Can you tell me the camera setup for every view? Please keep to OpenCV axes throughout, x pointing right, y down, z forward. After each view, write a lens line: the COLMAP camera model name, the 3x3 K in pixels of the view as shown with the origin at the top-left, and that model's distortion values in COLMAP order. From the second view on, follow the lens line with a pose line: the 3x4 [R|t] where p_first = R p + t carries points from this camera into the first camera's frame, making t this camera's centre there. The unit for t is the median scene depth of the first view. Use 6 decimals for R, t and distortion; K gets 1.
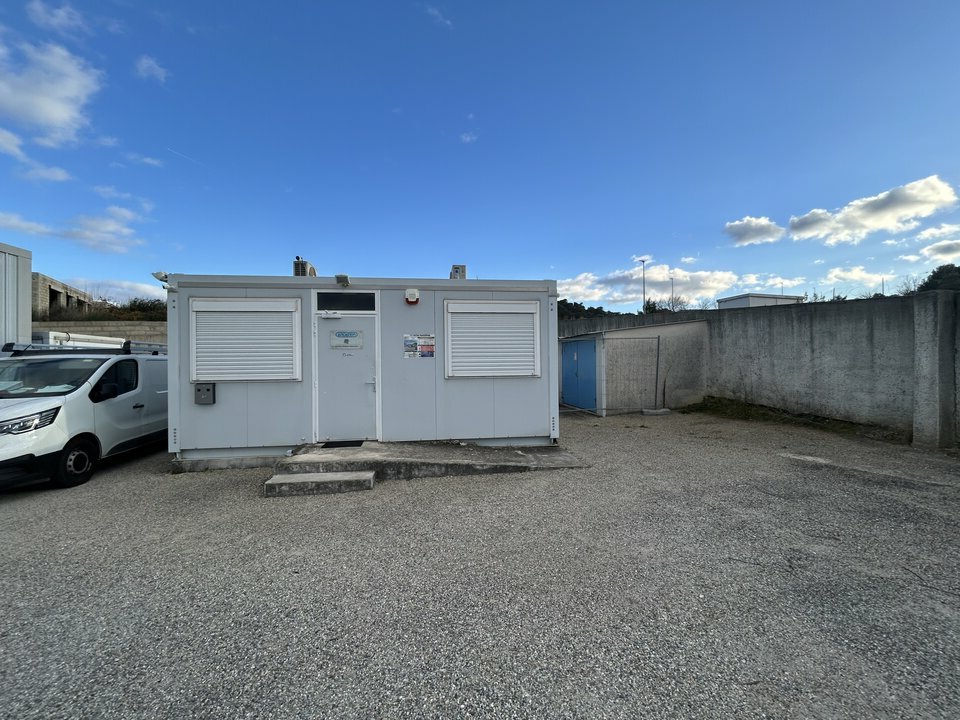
lens RADIAL K [[382.6, 0, 480.0], [0, 382.6, 360.0], [0, 0, 1]] dist [-0.017825, -0.000140]
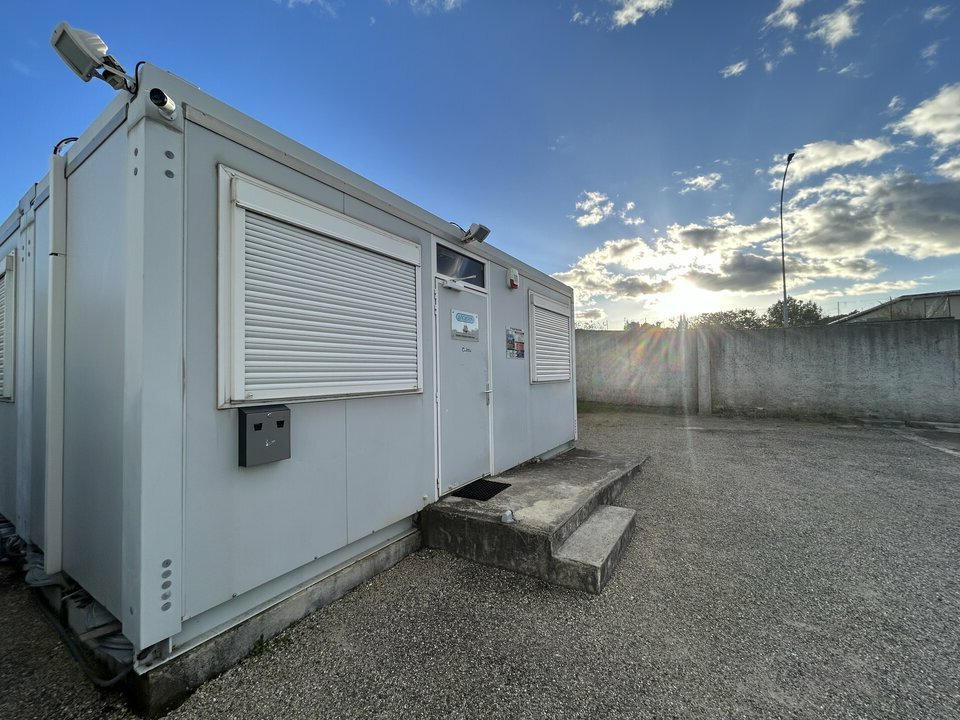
lens RADIAL K [[392.8, 0, 480.0], [0, 392.8, 360.0], [0, 0, 1]] dist [0.010082, 0.000029]
pose [[0.644629, 0.024732, 0.764095, -0.866711], [0.010748, 0.999085, -0.041406, 0.032995], [-0.764420, 0.034904, 0.643773, 0.572544]]
